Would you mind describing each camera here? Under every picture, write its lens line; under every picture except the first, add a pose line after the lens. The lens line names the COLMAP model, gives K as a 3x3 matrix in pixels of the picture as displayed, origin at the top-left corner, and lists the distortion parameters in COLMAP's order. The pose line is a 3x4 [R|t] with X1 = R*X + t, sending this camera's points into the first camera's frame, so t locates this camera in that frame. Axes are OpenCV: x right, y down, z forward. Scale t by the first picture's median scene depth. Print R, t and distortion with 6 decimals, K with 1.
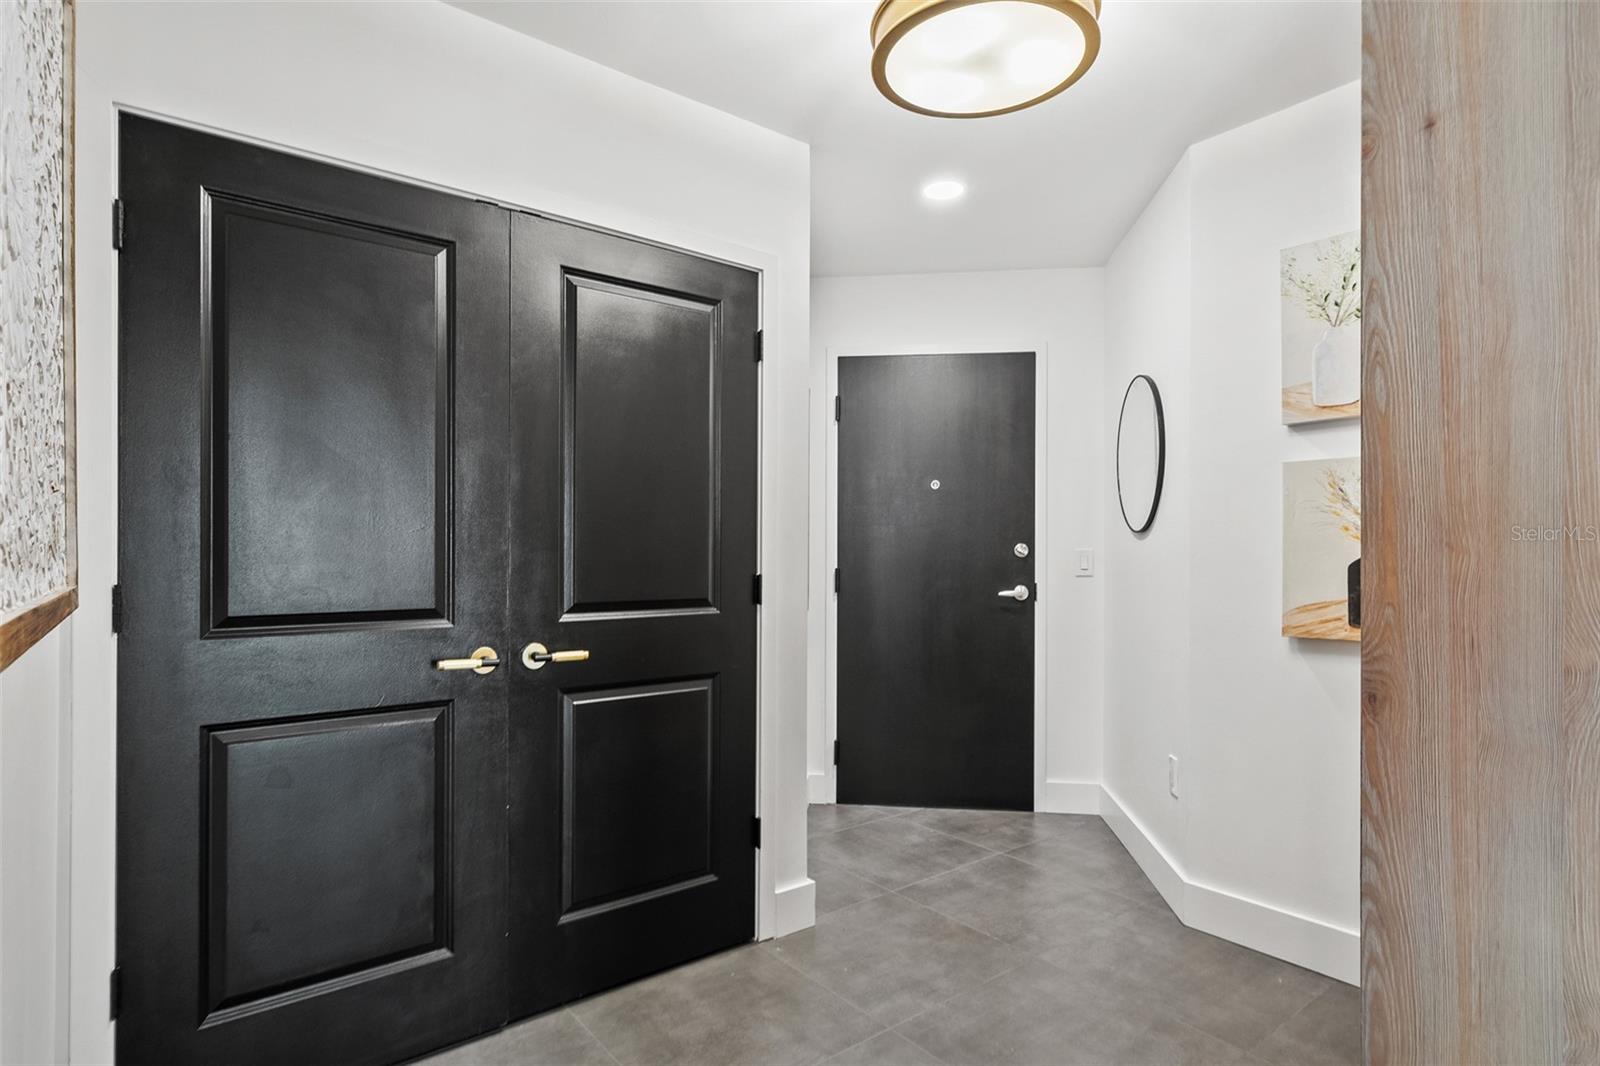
lens RADIAL K [[834.2, 0, 798.3], [0, 834.2, 538.0], [0, 0, 1]] dist [-0.002590, -0.000295]
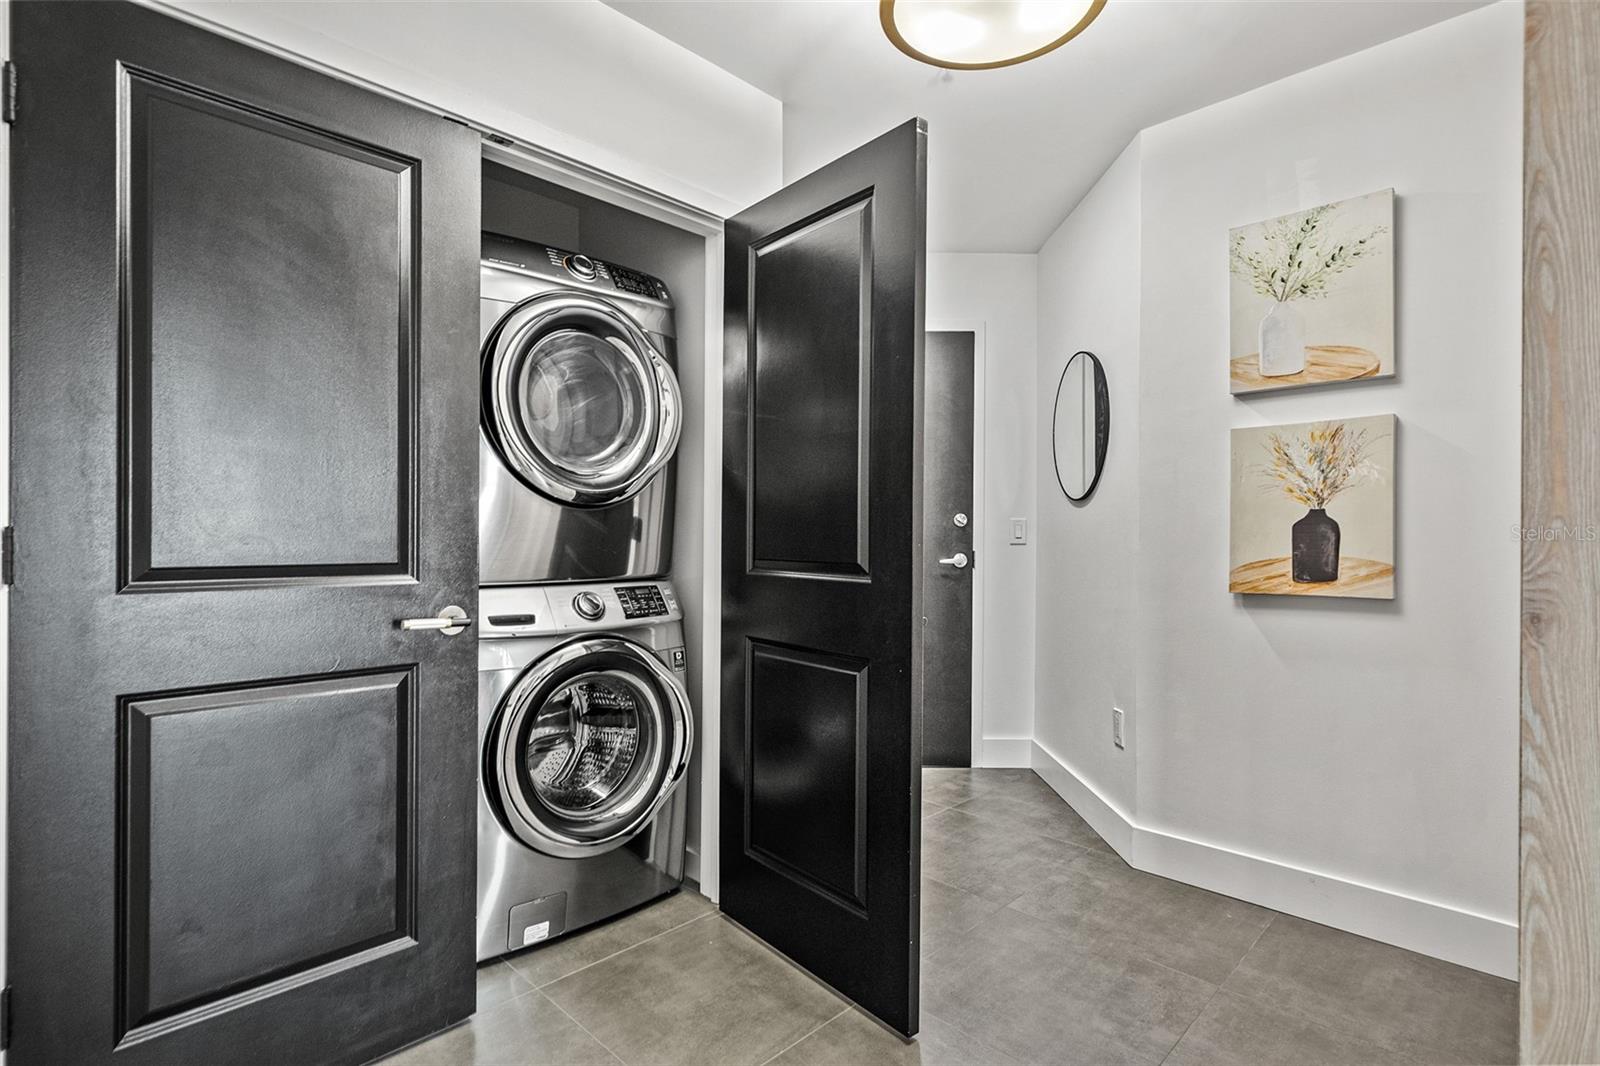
lens RADIAL K [[772.4, 0, 800.2], [0, 772.4, 528.4], [0, 0, 1]] dist [-0.001719, -0.000449]
pose [[0.991853, 0.003804, 0.127328, -0.108628], [-0.004498, 0.999977, 0.005167, 0.040898], [-0.127306, -0.005697, 0.991847, 0.112669]]
